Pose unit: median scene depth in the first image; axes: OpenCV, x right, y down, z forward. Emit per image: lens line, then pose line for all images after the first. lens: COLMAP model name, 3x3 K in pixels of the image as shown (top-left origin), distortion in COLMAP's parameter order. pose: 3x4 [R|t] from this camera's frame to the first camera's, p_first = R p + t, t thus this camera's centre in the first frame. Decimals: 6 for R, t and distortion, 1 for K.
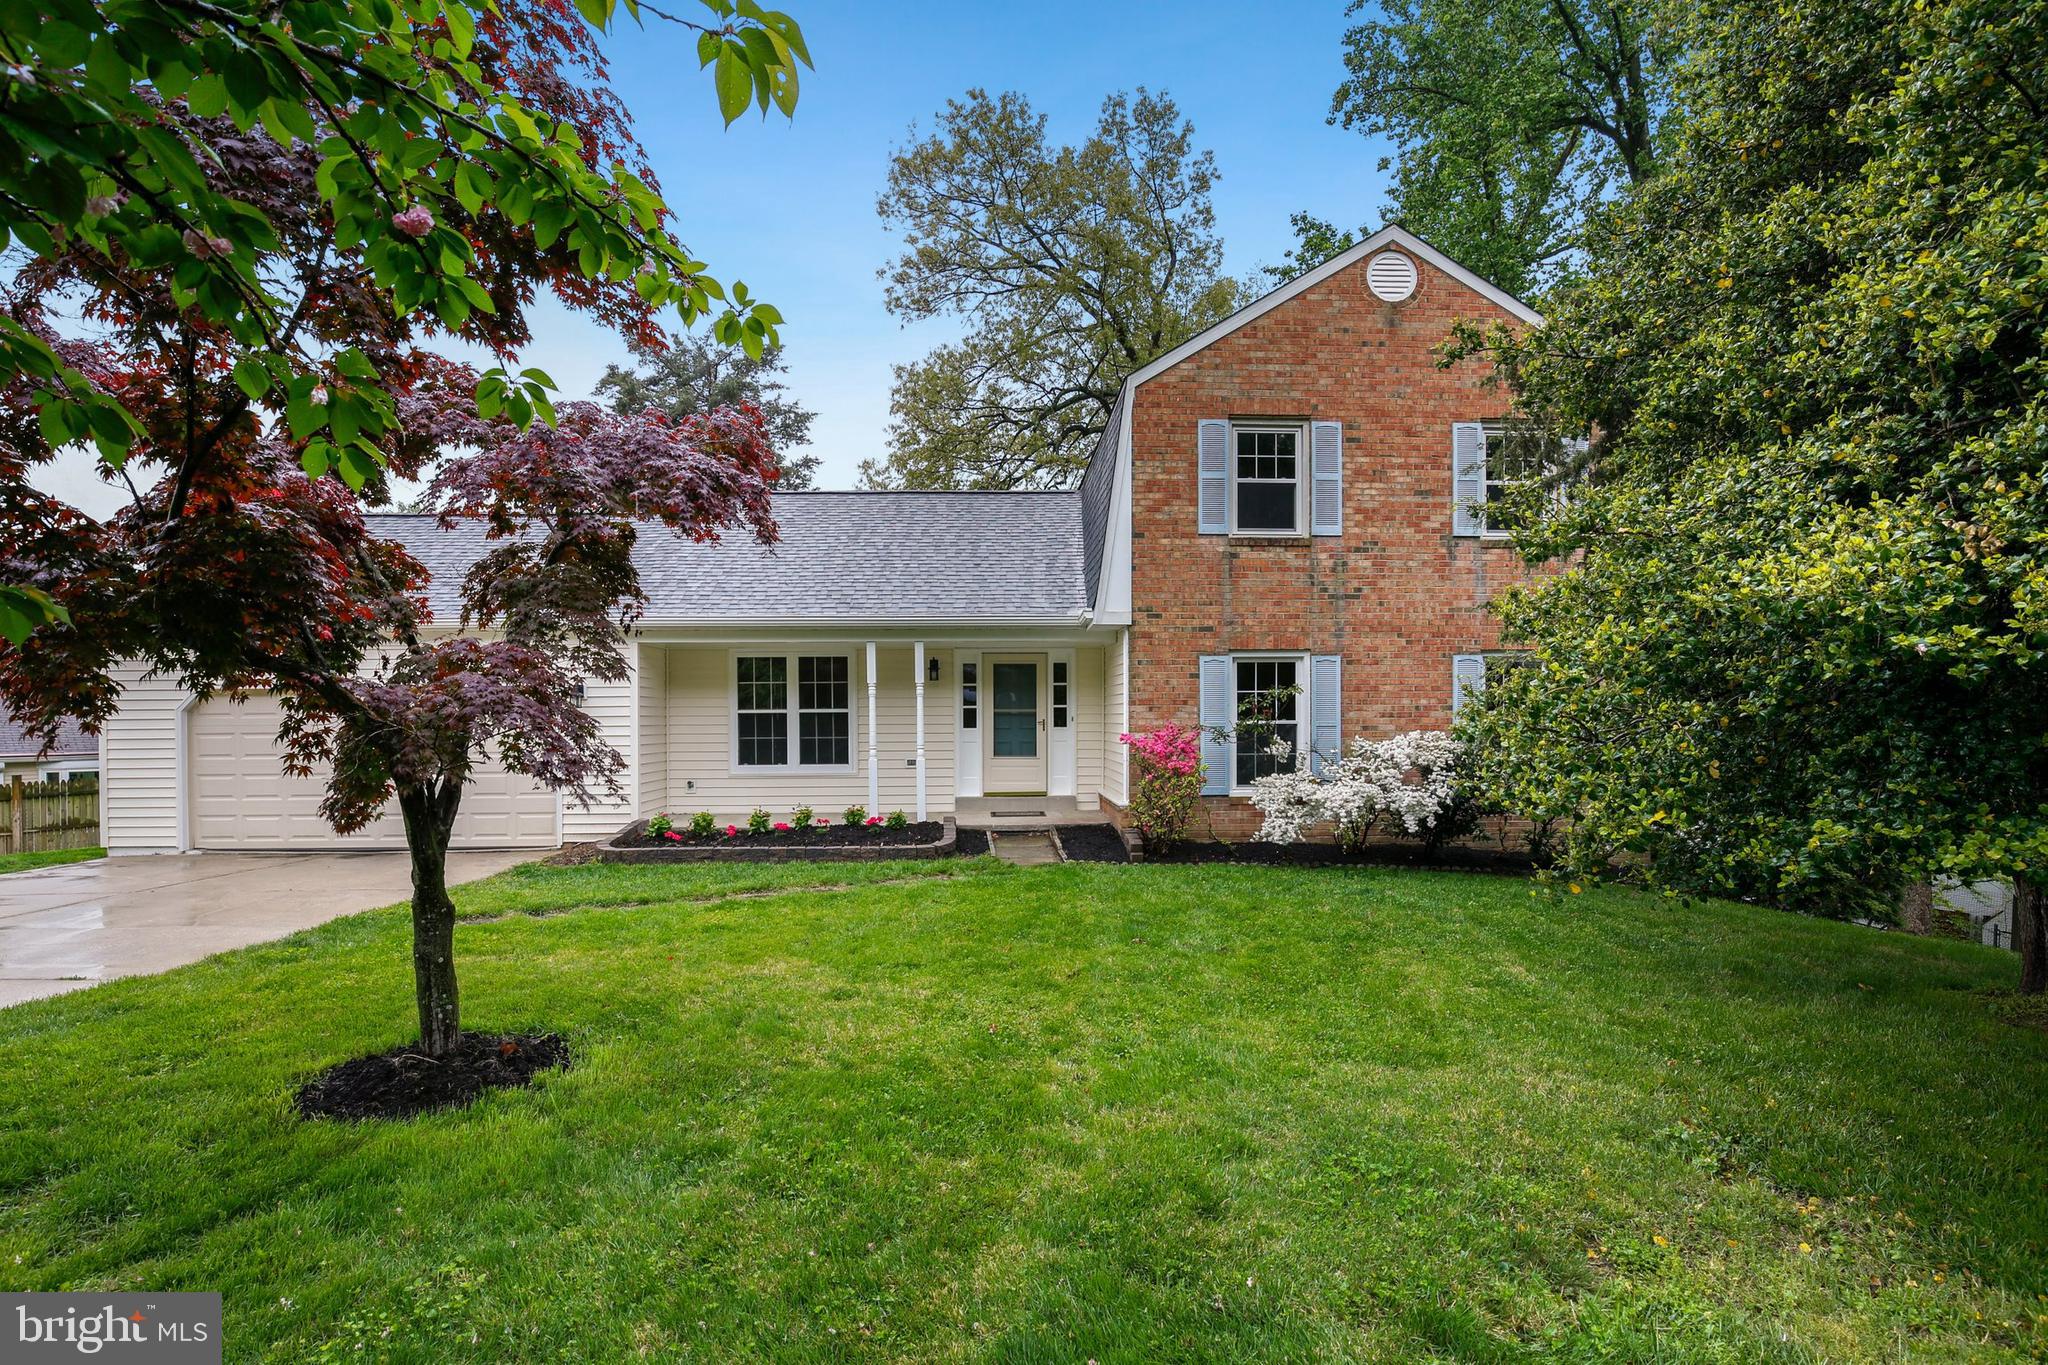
lens RADIAL K [[976.3, 0, 1016.8], [0, 976.3, 727.9], [0, 0, 1]] dist [-0.023266, 0.000281]
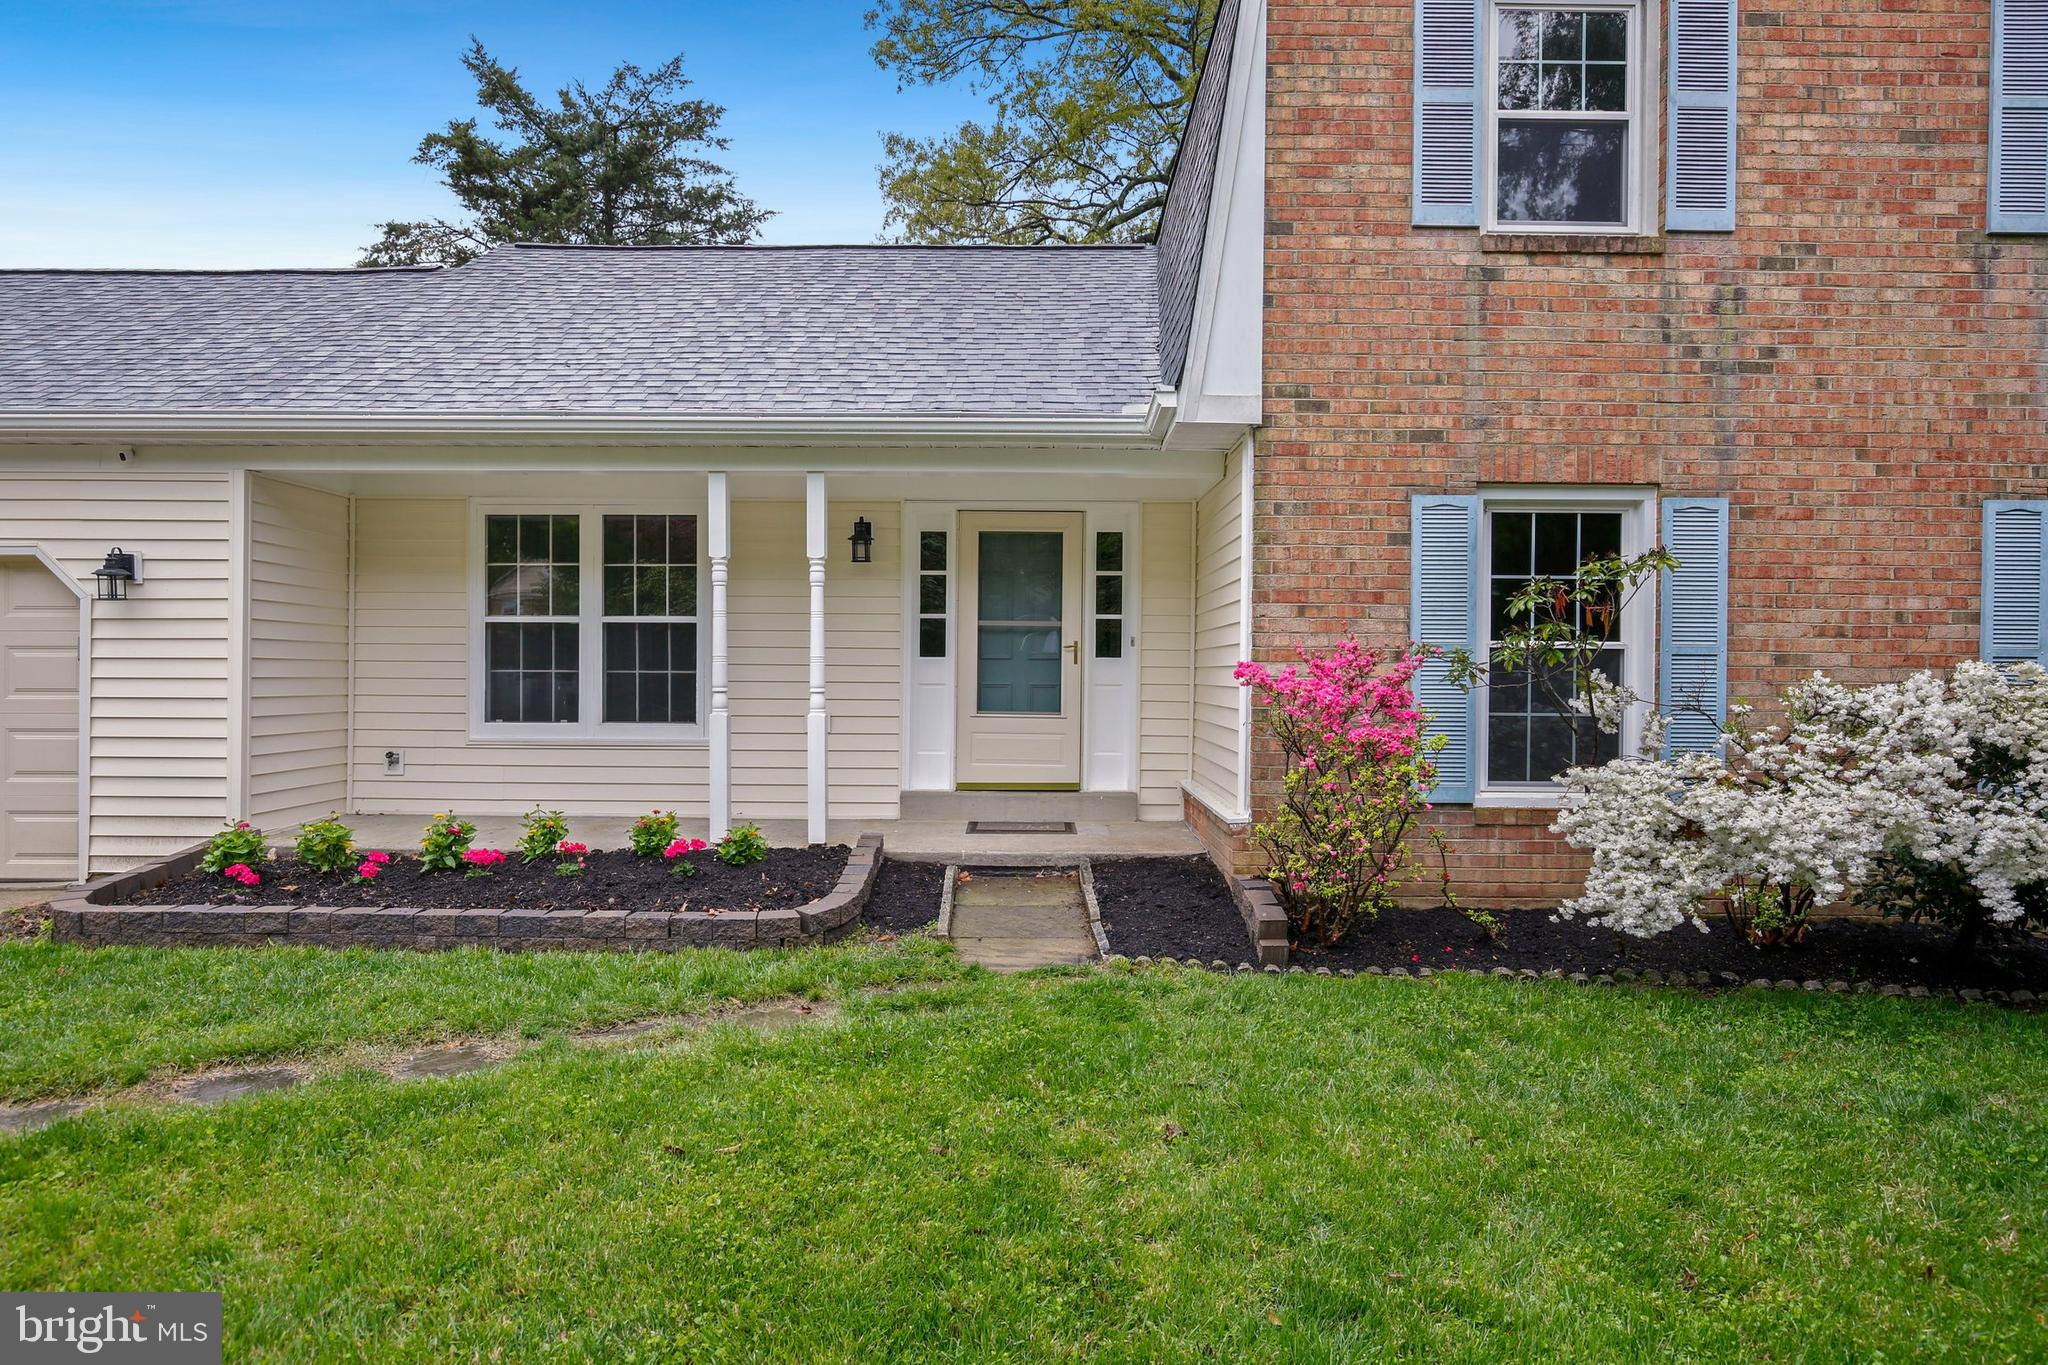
lens RADIAL K [[1195.6, 0, 1024.0], [0, 1195.6, 682.5], [0, 0, 1]] dist [-0.010118, 0.002090]
pose [[0.998948, 0.013748, -0.043754, 0.032624], [-0.013884, 0.999900, -0.002802, 0.016955], [0.043711, 0.003407, 0.999038, 0.434359]]
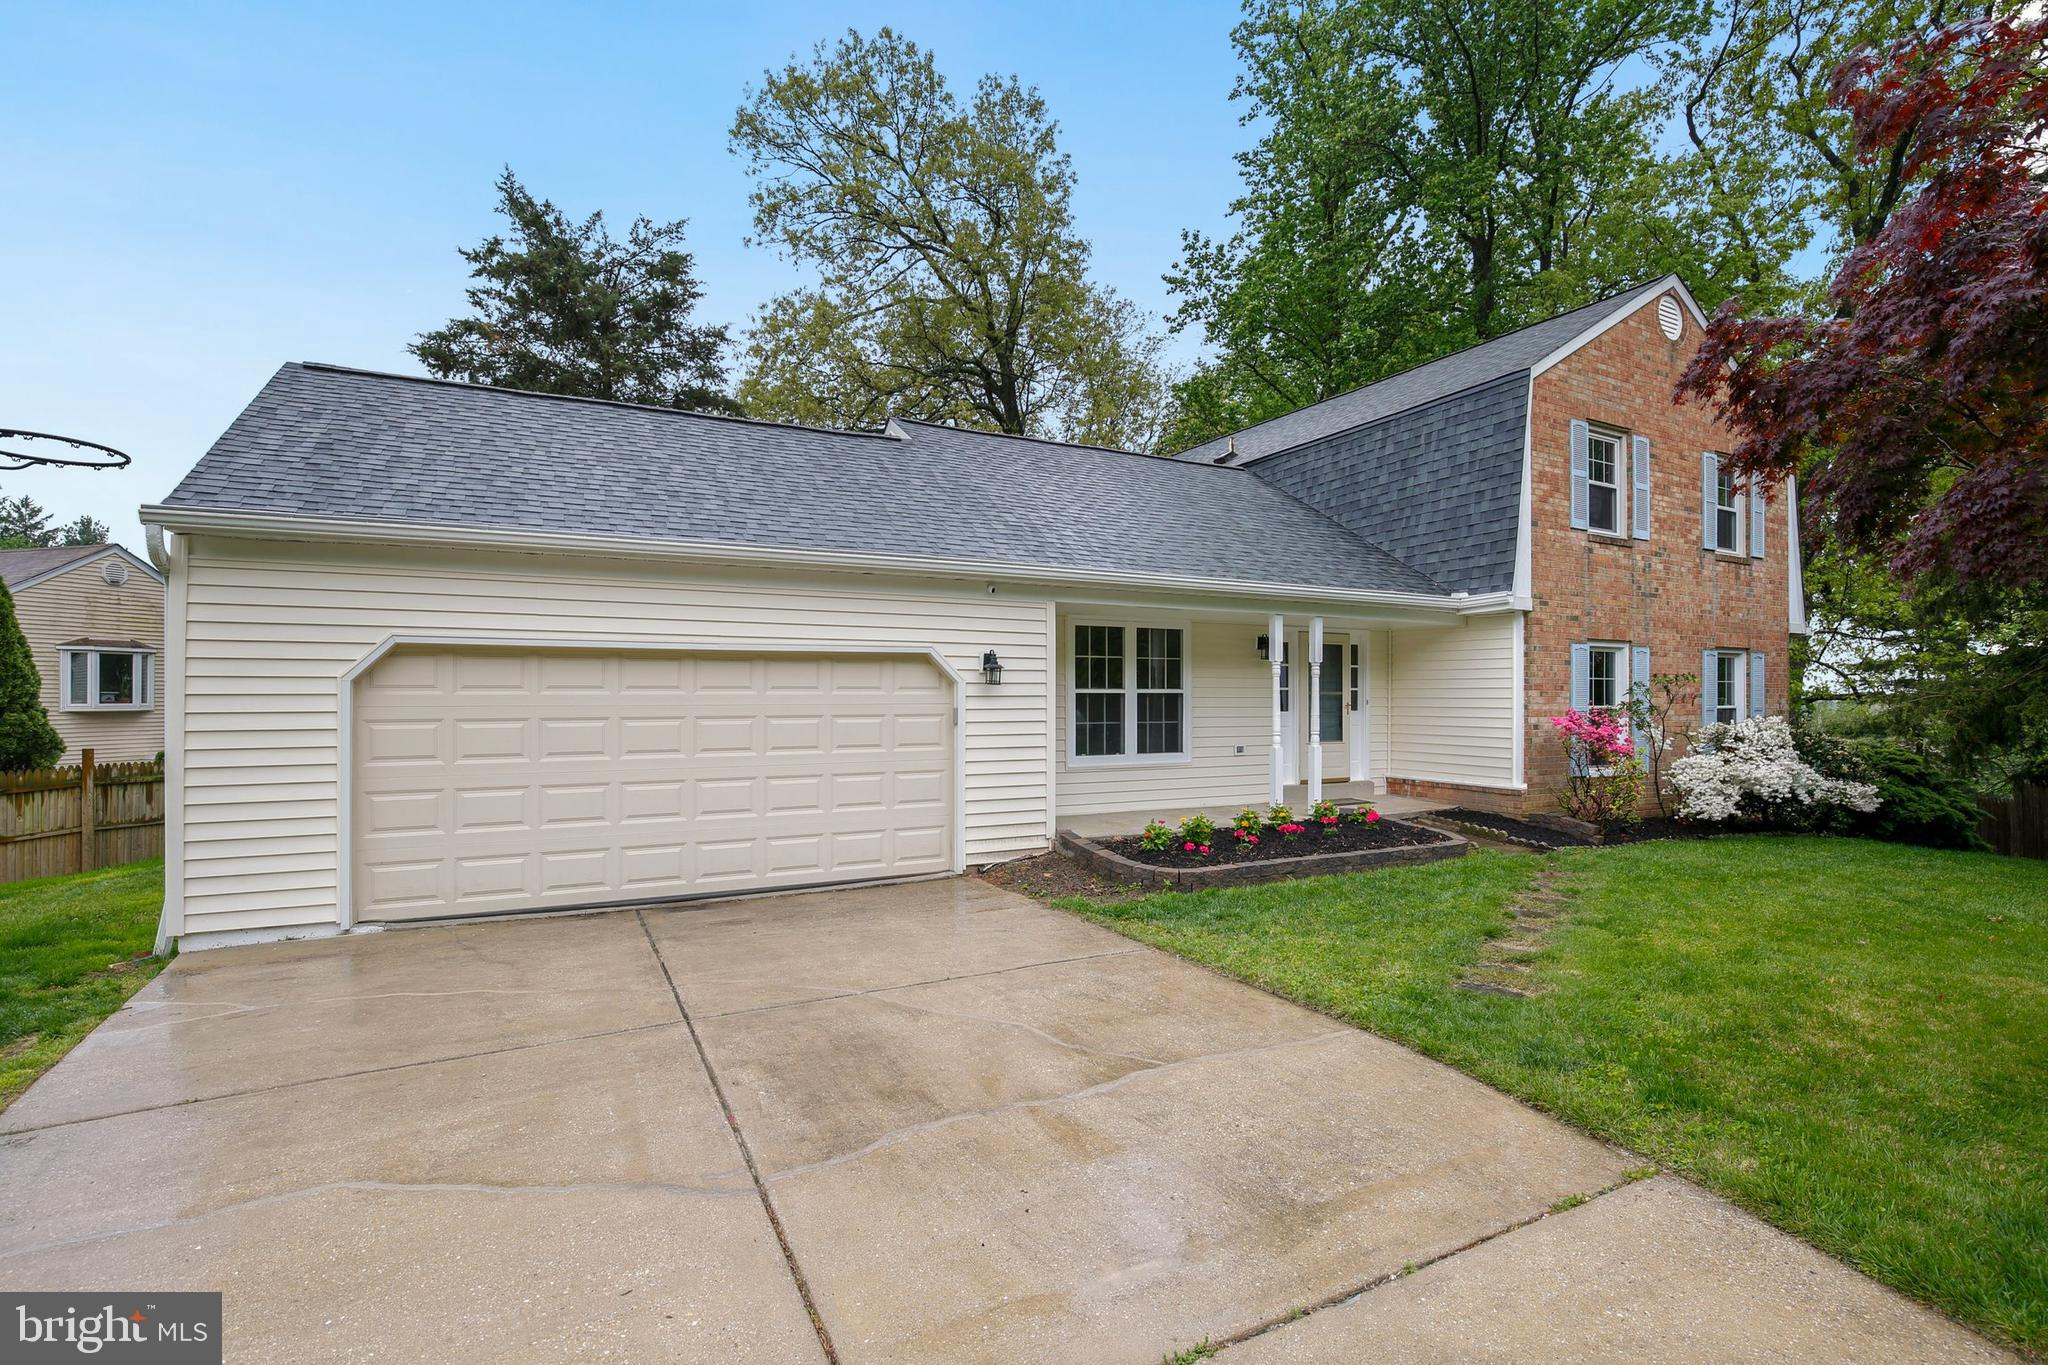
lens RADIAL K [[944.6, 0, 1025.0], [0, 944.6, 695.5], [0, 0, 1]] dist [-0.034486, 0.006542]
pose [[0.901753, 0.009150, 0.432156, -0.768131], [-0.003519, 0.999898, -0.013828, -0.002173], [-0.432238, 0.010949, 0.901693, 0.346383]]
